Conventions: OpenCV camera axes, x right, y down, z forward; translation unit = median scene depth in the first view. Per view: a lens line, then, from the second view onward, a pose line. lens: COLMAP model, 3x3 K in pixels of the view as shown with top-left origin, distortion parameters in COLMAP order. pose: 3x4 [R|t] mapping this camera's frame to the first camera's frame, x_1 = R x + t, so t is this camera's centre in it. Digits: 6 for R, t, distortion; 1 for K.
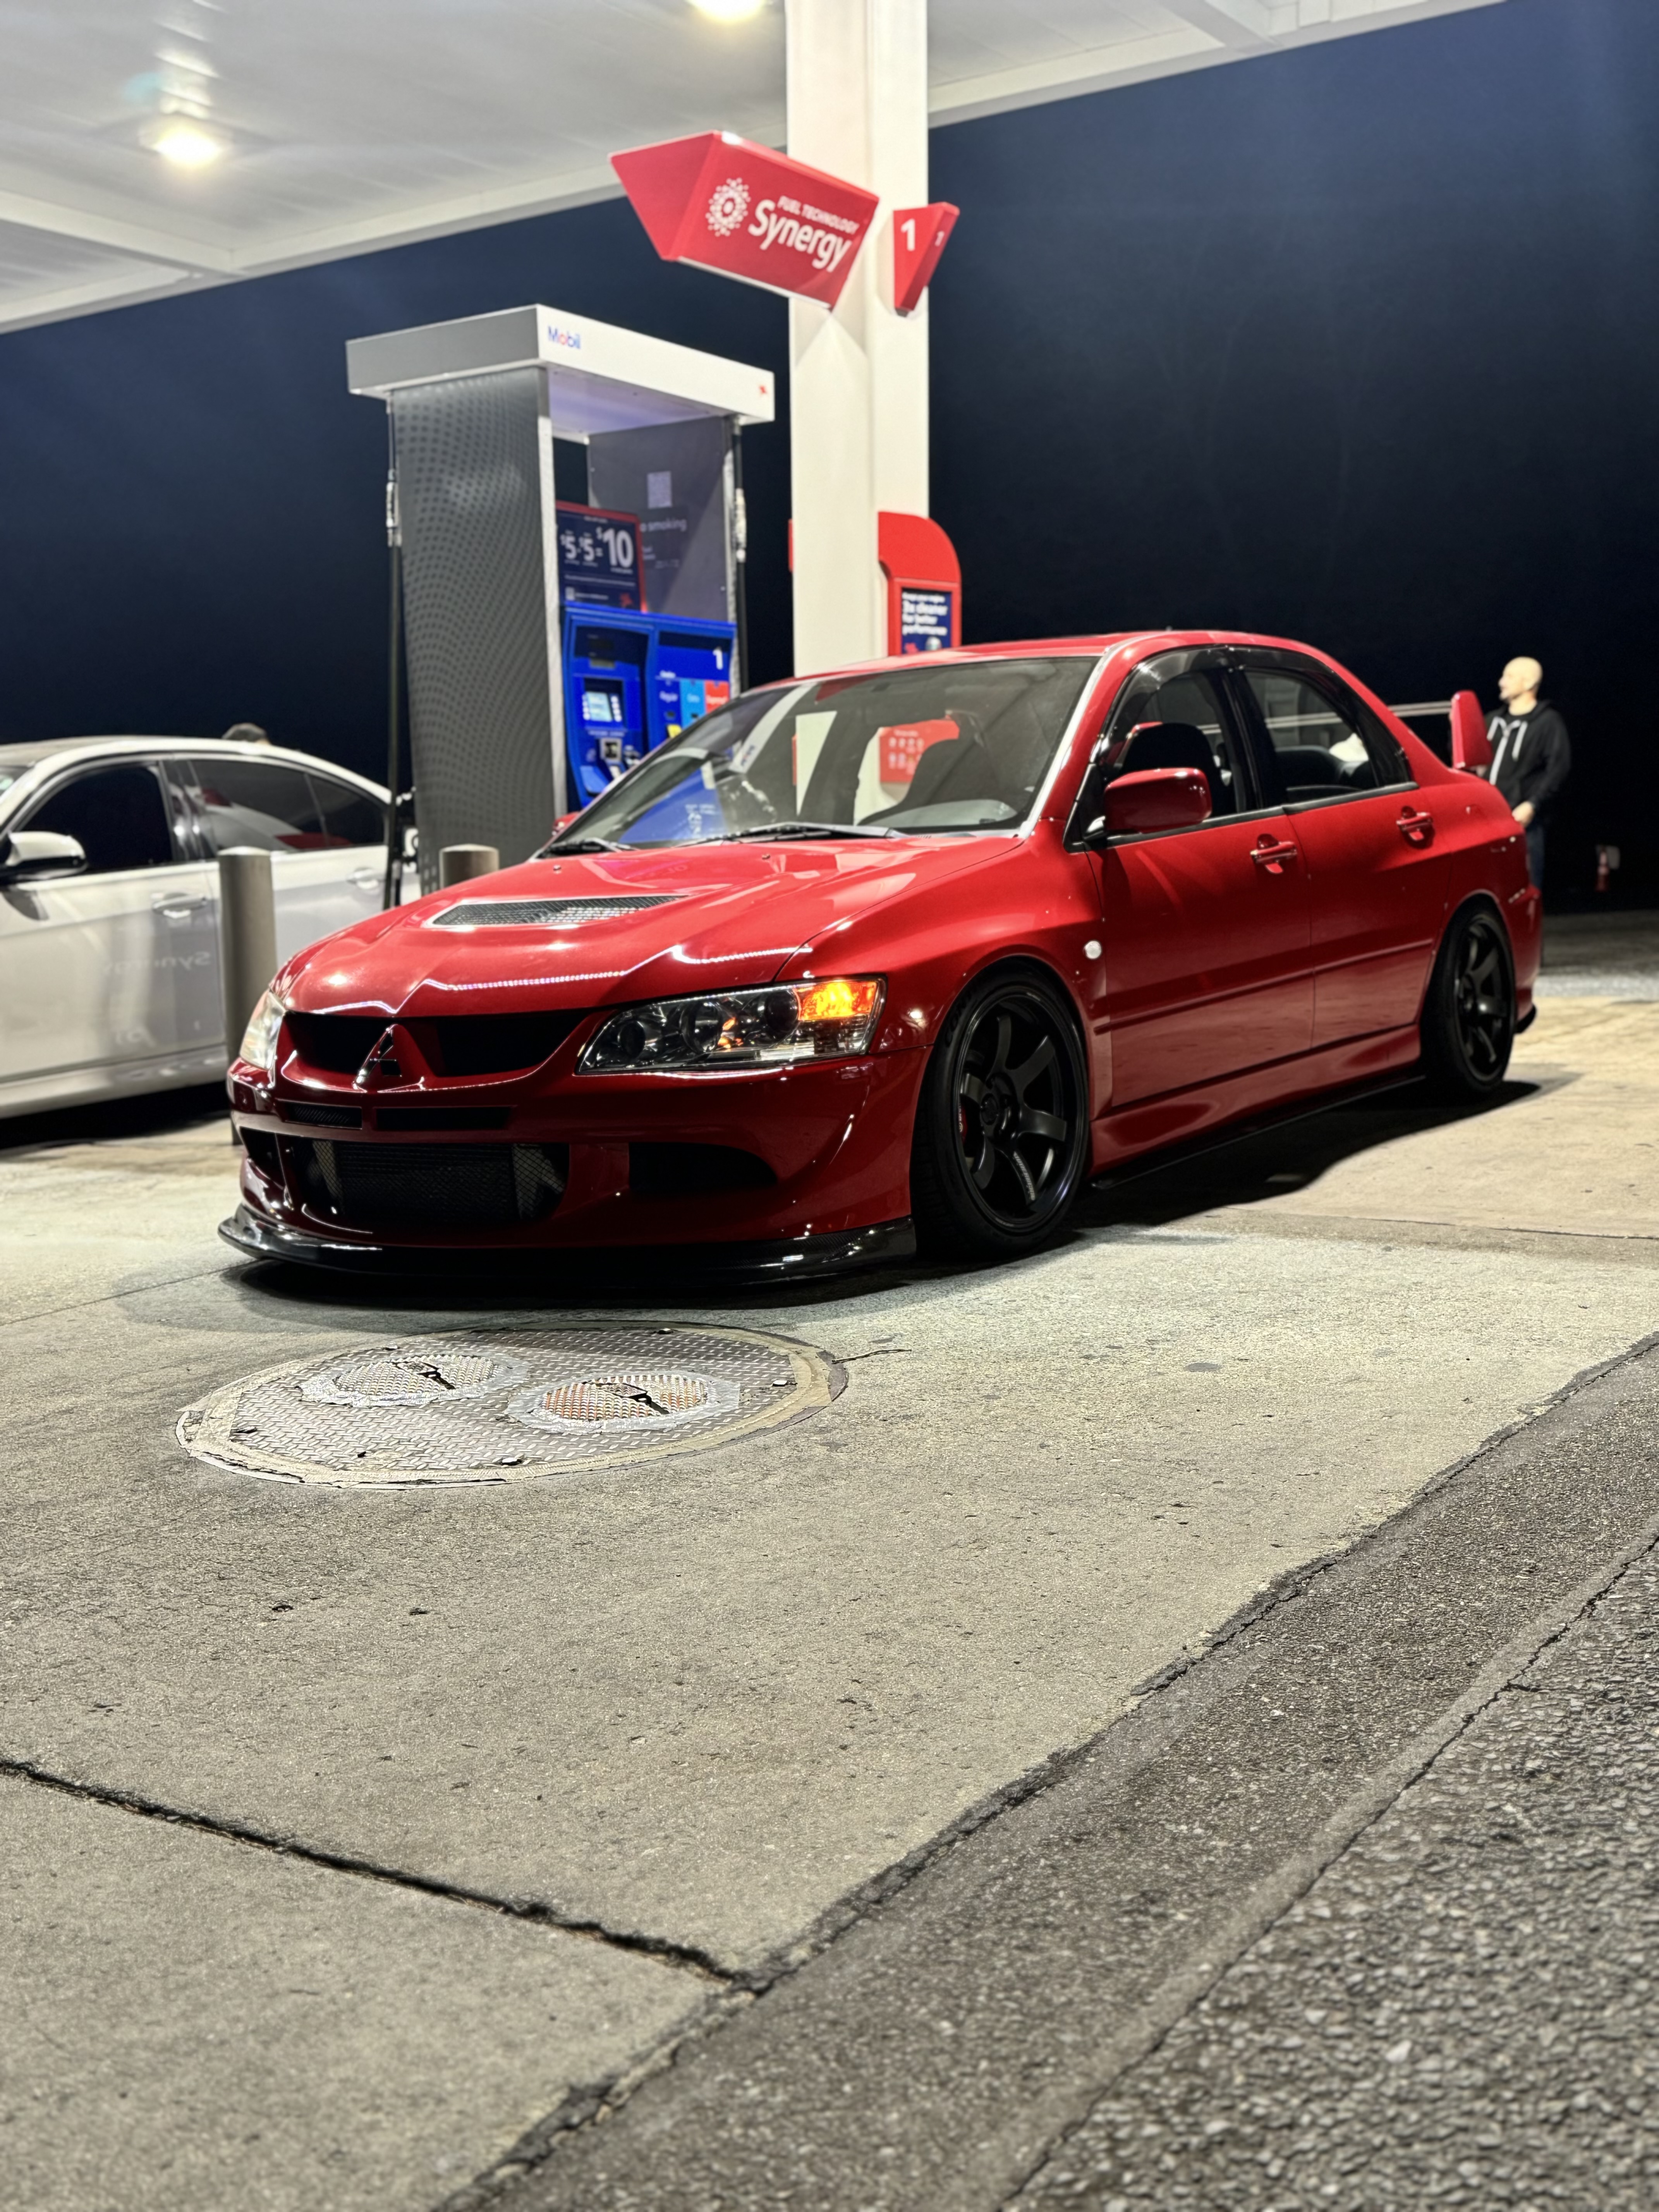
lens RADIAL K [[2253.5, 0, 829.5], [0, 2253.5, 1106.0], [0, 0, 1]] dist [0.132891, -0.015558]
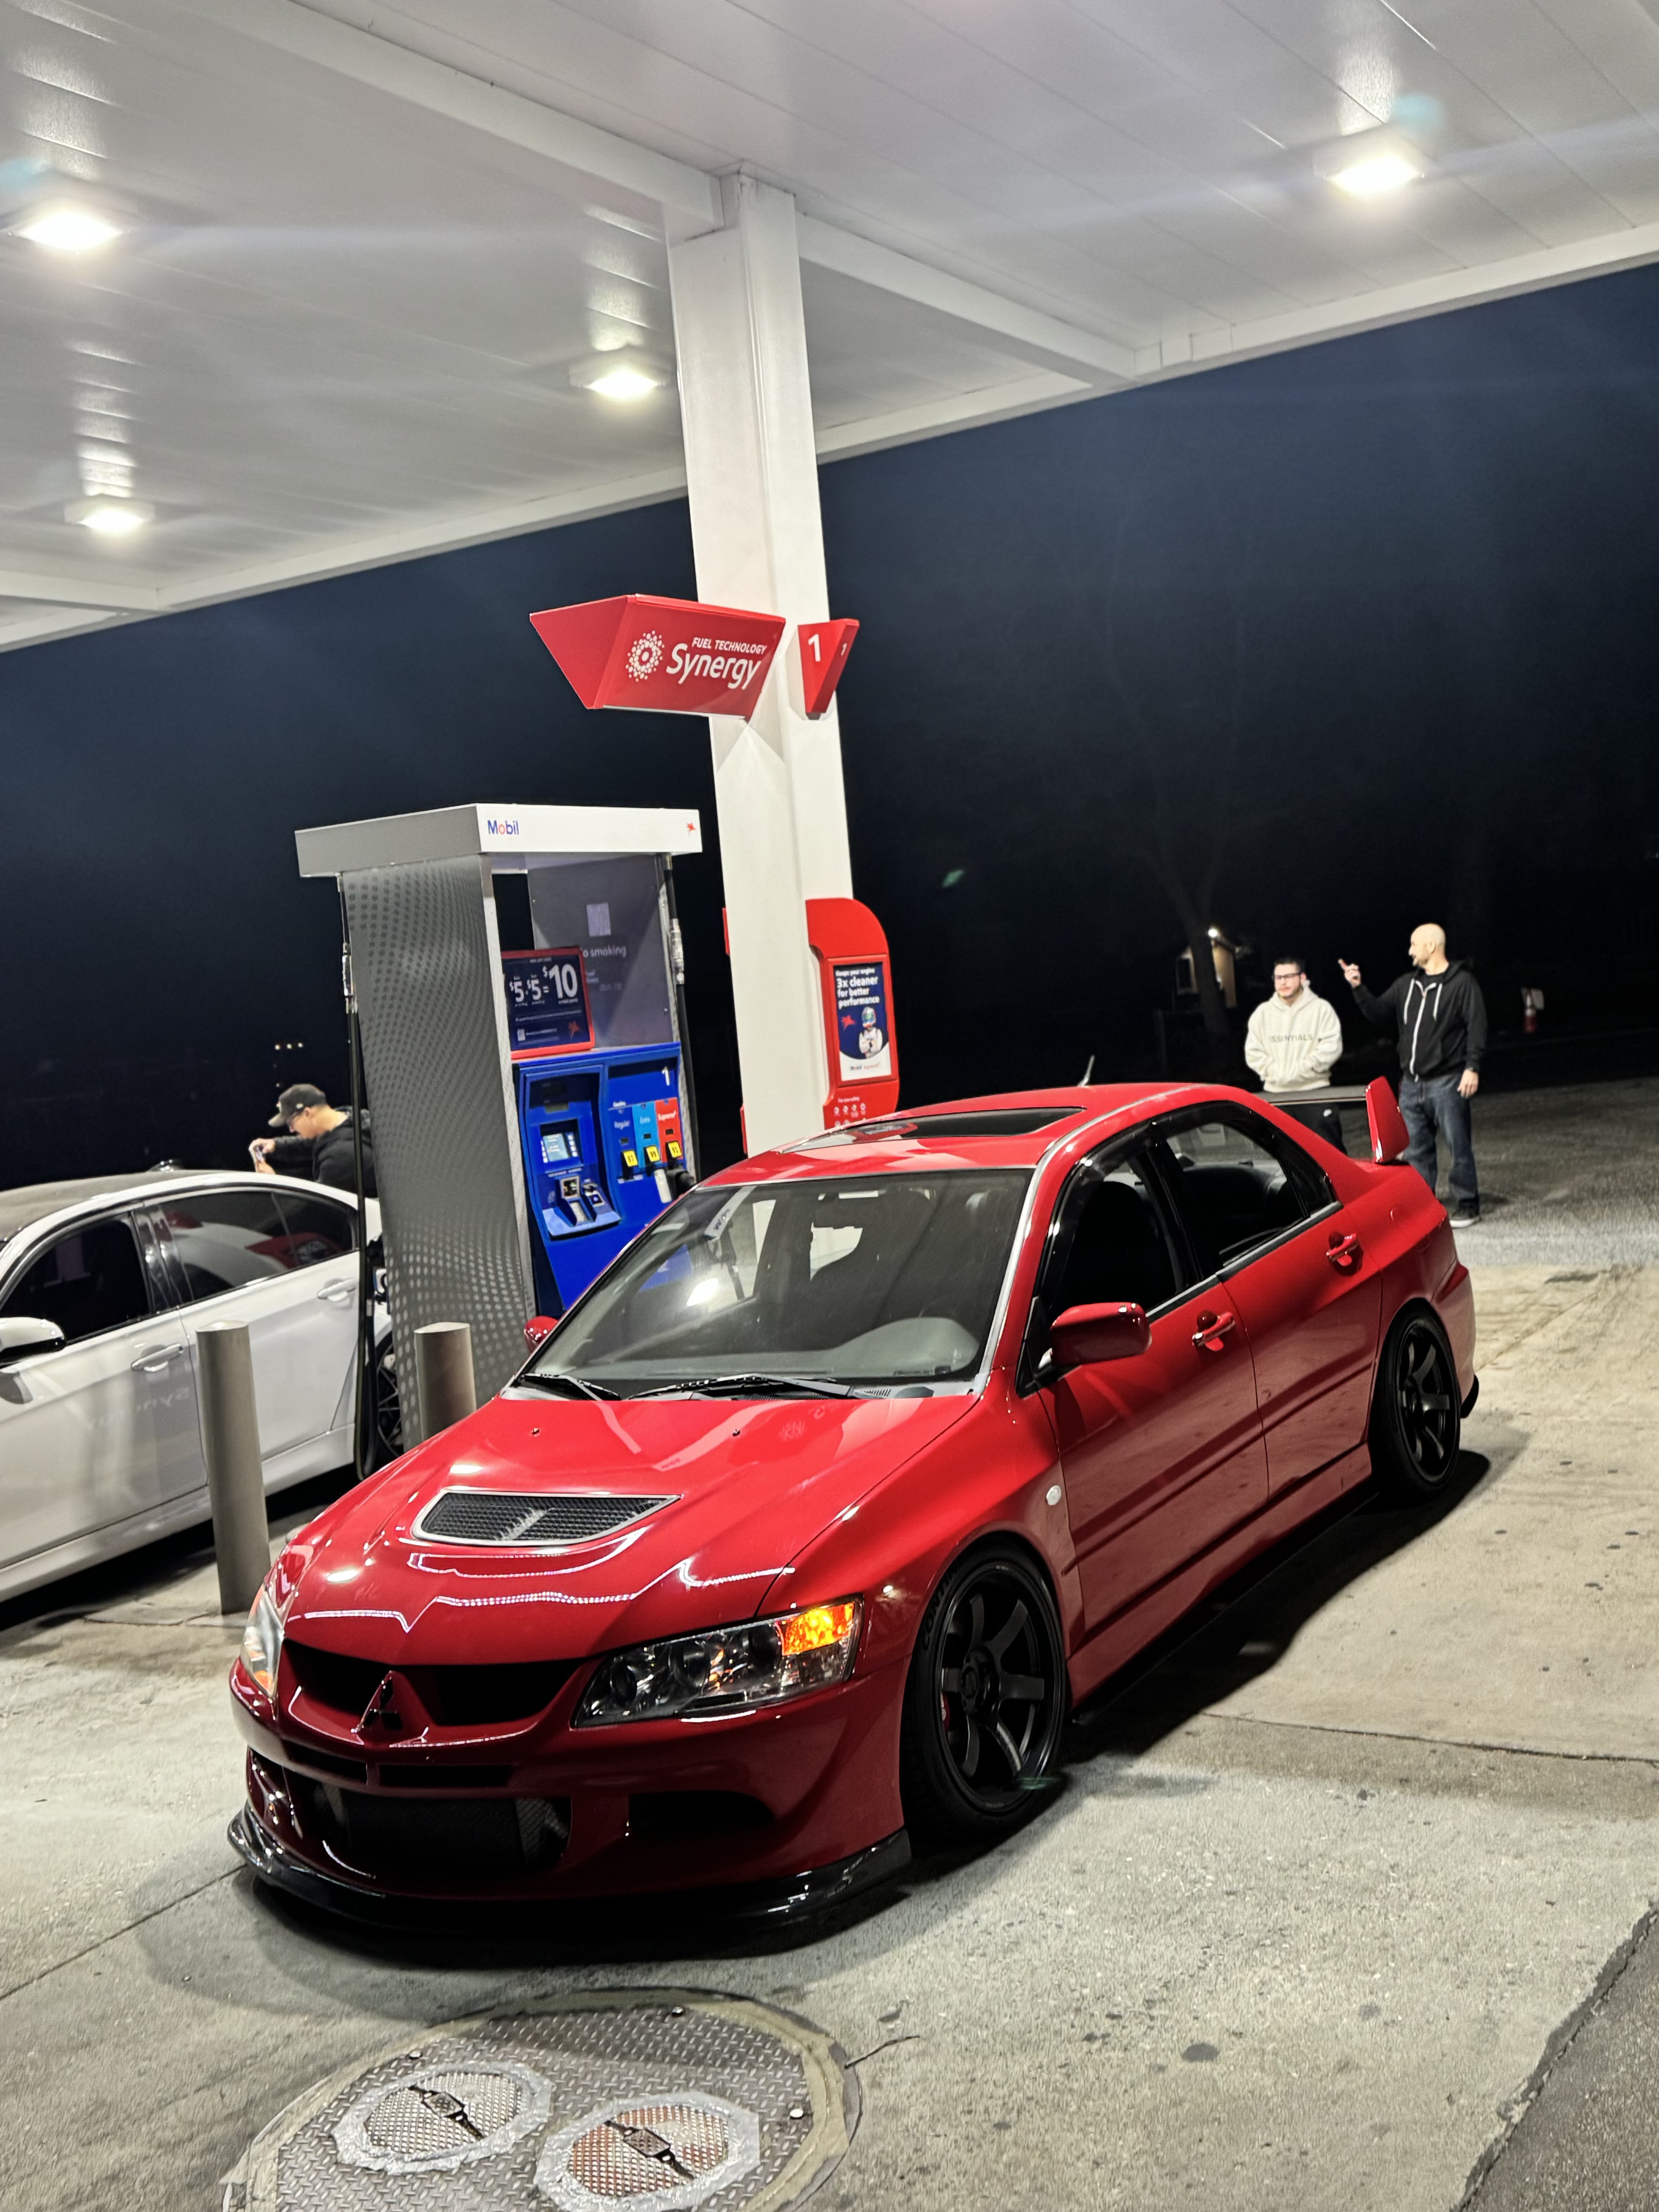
lens RADIAL K [[2246.4, 0, 822.9], [0, 2246.4, 1064.0], [0, 0, 1]] dist [0.193086, -0.405080]
pose [[0.996866, -0.076381, 0.020616, 0.002302], [0.077695, 0.994297, -0.073061, -0.128144], [-0.014918, 0.074434, 0.997114, -0.039047]]
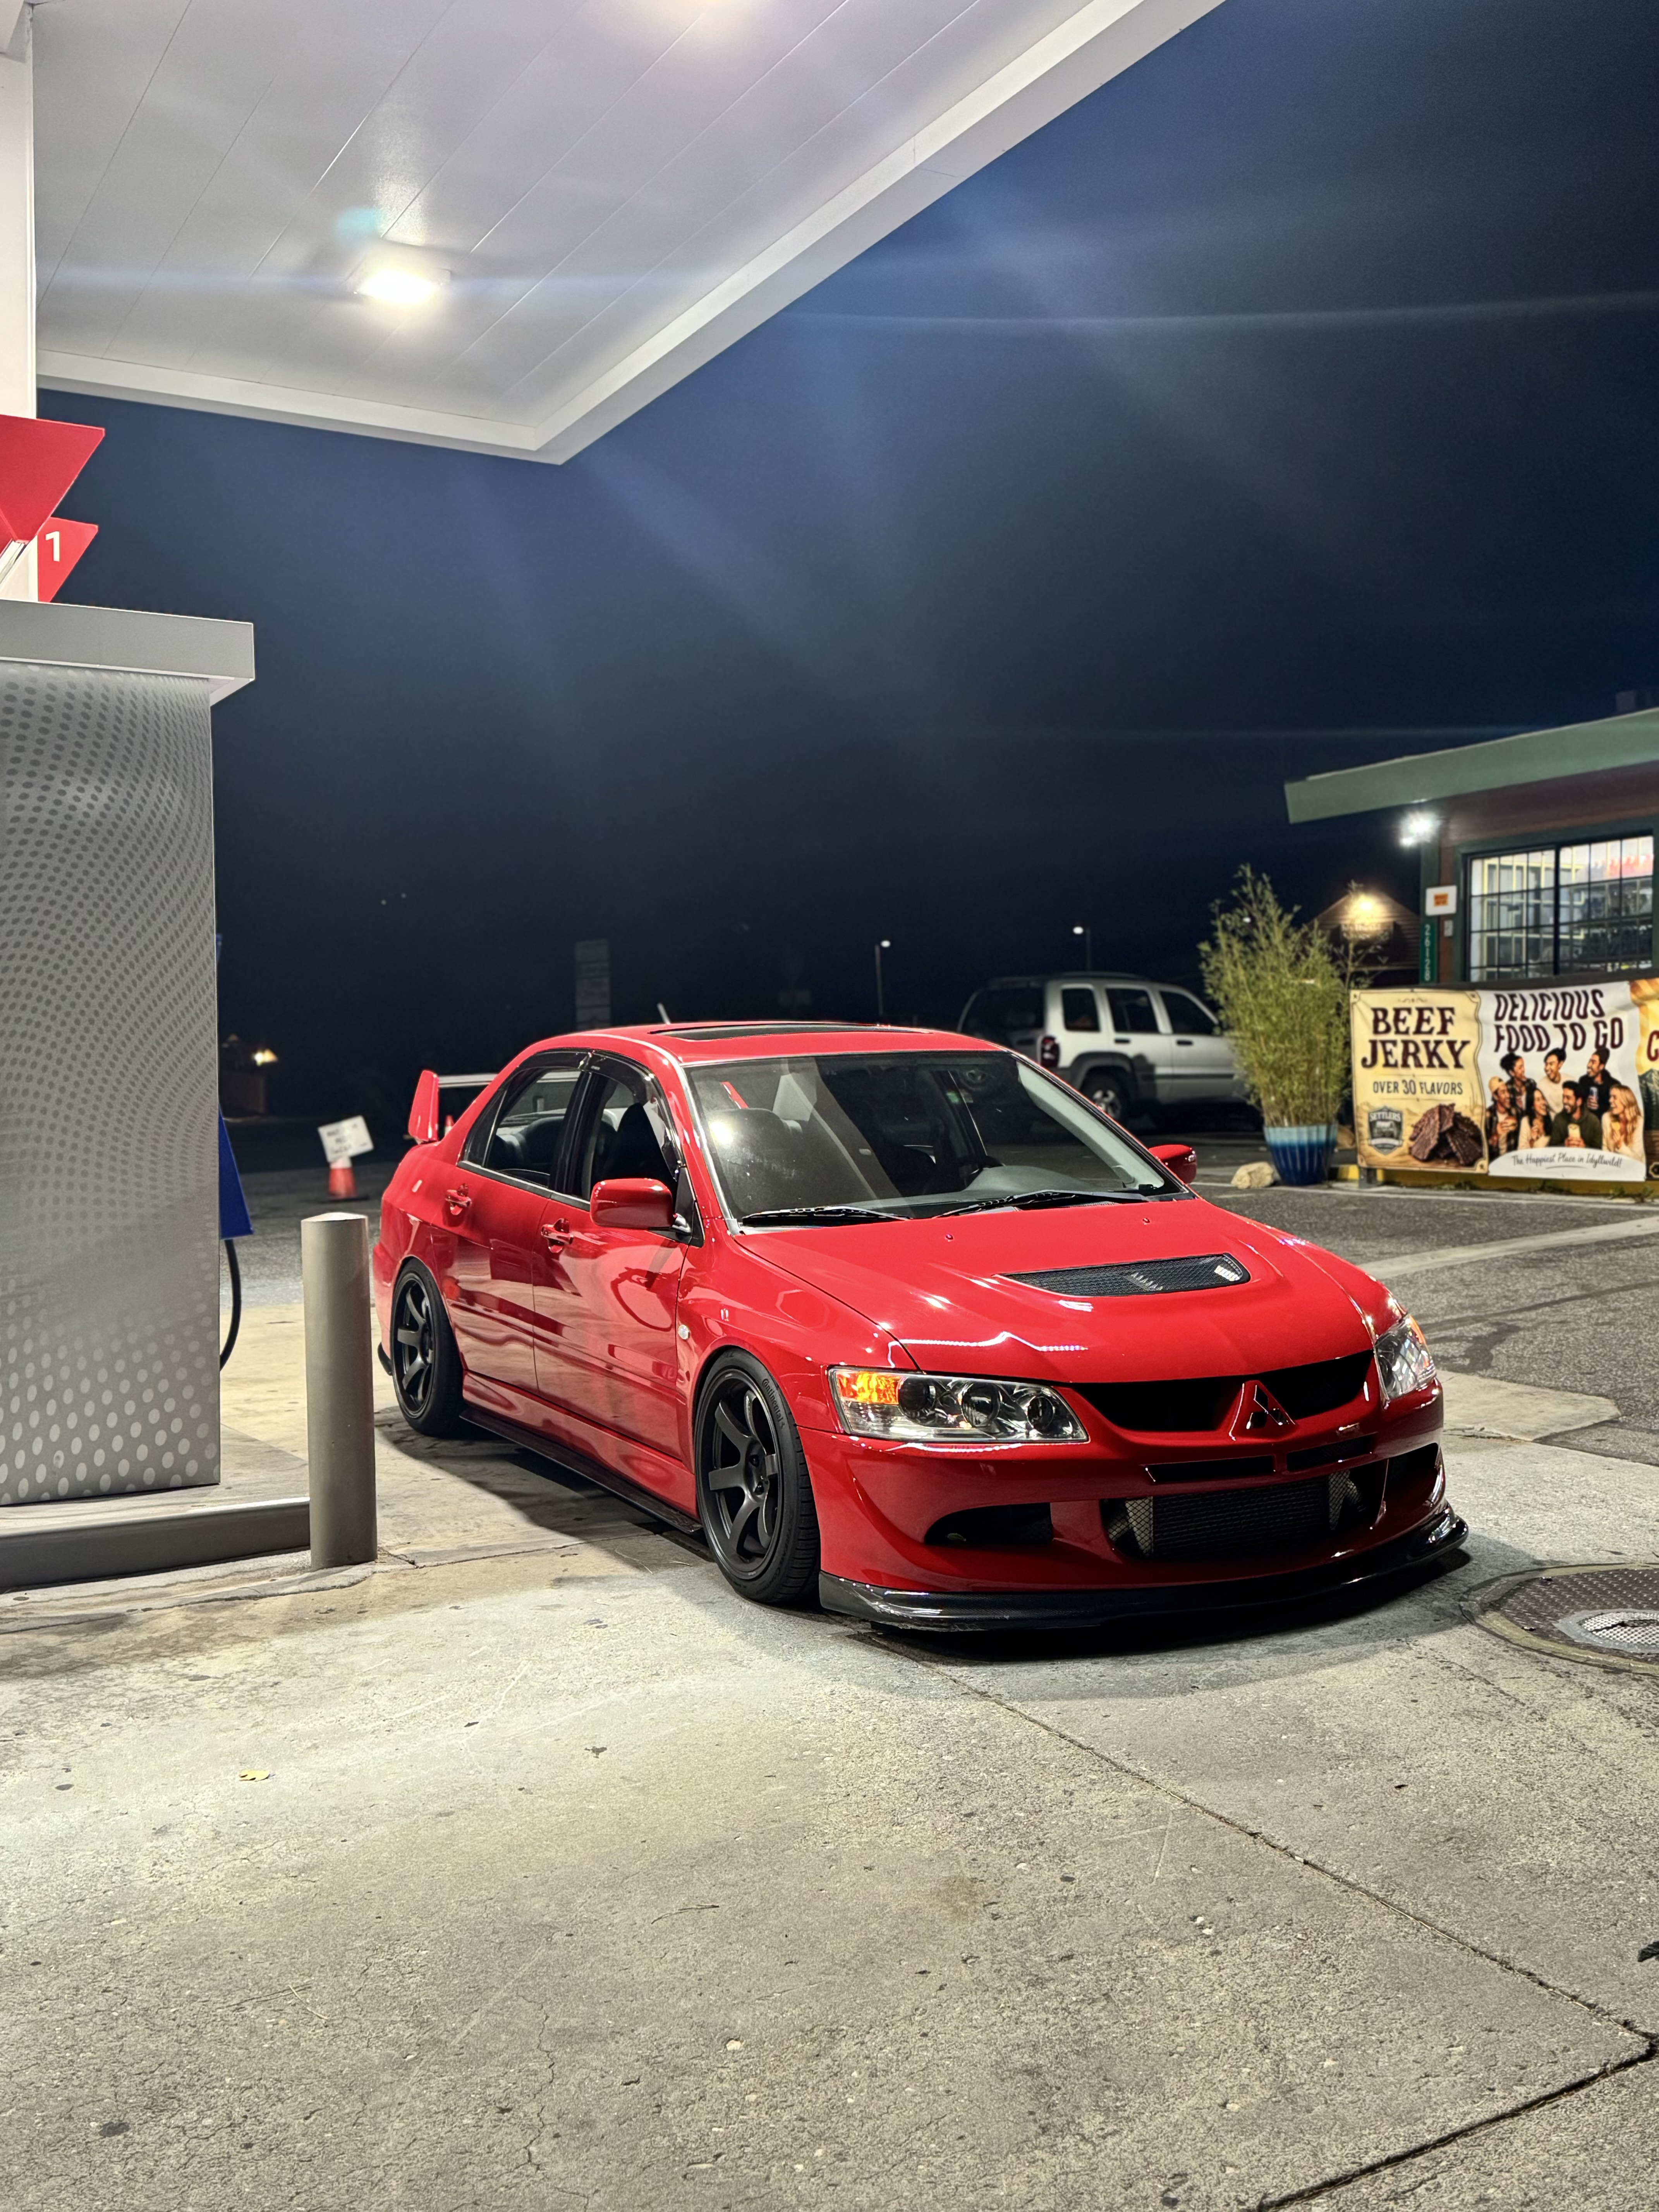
lens RADIAL K [[2253.5, 0, 829.5], [0, 2253.5, 1106.0], [0, 0, 1]] dist [0.132891, -0.015558]
pose [[0.429964, 0.005567, 0.902829, -0.779491], [0.102744, 0.993183, -0.055055, -0.078308], [-0.896981, 0.116432, 0.426461, 0.394935]]
